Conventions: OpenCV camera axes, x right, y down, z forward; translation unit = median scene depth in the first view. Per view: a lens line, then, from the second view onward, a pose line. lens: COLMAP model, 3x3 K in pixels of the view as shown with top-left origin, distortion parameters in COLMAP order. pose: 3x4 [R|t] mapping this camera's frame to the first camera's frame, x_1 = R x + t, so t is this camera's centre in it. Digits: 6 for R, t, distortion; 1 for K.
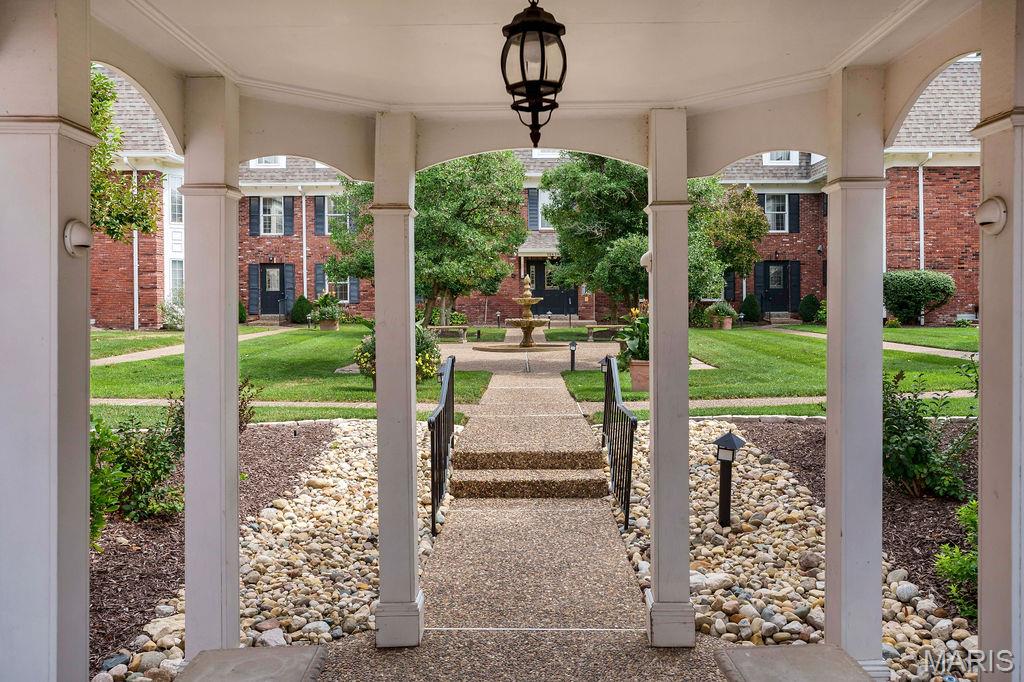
lens RADIAL K [[855.9, 0, 513.4], [0, 855.9, 335.6], [0, 0, 1]] dist [0.012130, 0.021094]
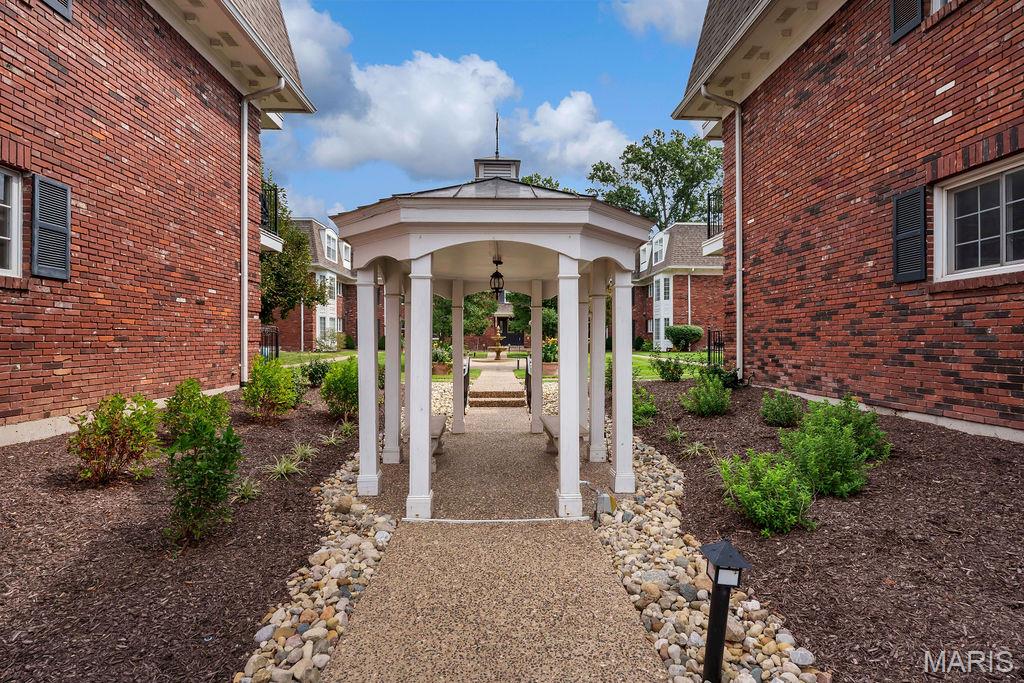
lens RADIAL K [[479.9, 0, 510.6], [0, 479.9, 351.7], [0, 0, 1]] dist [0.004490, 0.000379]
pose [[0.999165, 0.005875, 0.040422, -0.000709], [-0.005229, 0.999857, -0.016065, 0.010826], [-0.040511, 0.015840, 0.999054, -0.168278]]
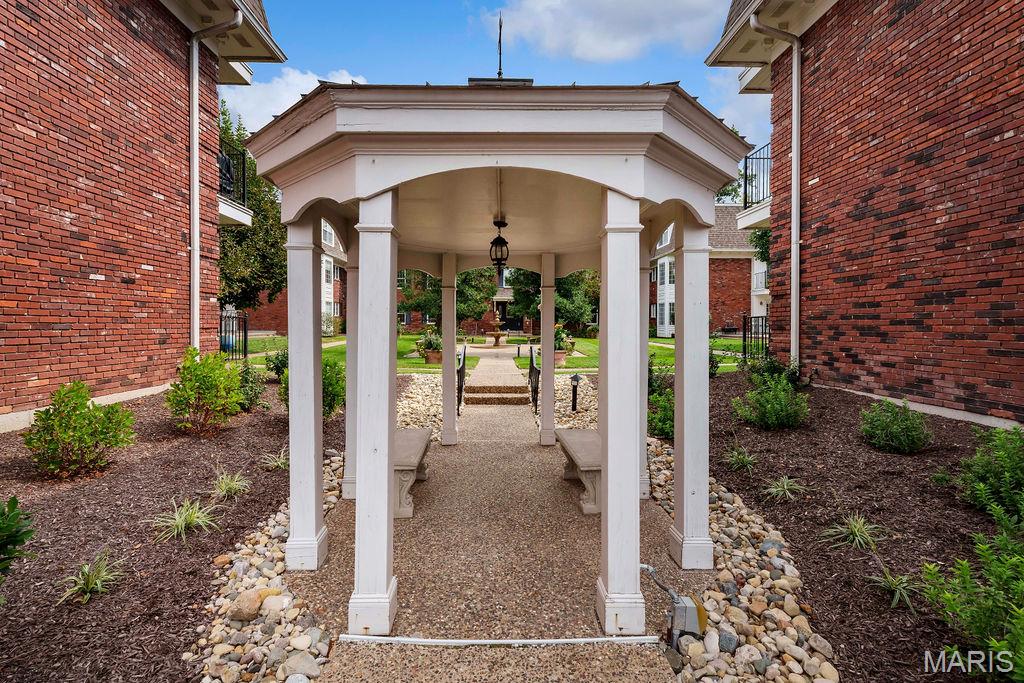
lens RADIAL K [[465.2, 0, 509.2], [0, 465.2, 327.5], [0, 0, 1]] dist [-0.000913, 0.001902]
pose [[0.999092, 0.008615, 0.041716, -0.001193], [-0.007214, 0.999409, -0.033604, 0.005528], [-0.041980, 0.033273, 0.998564, -0.092285]]
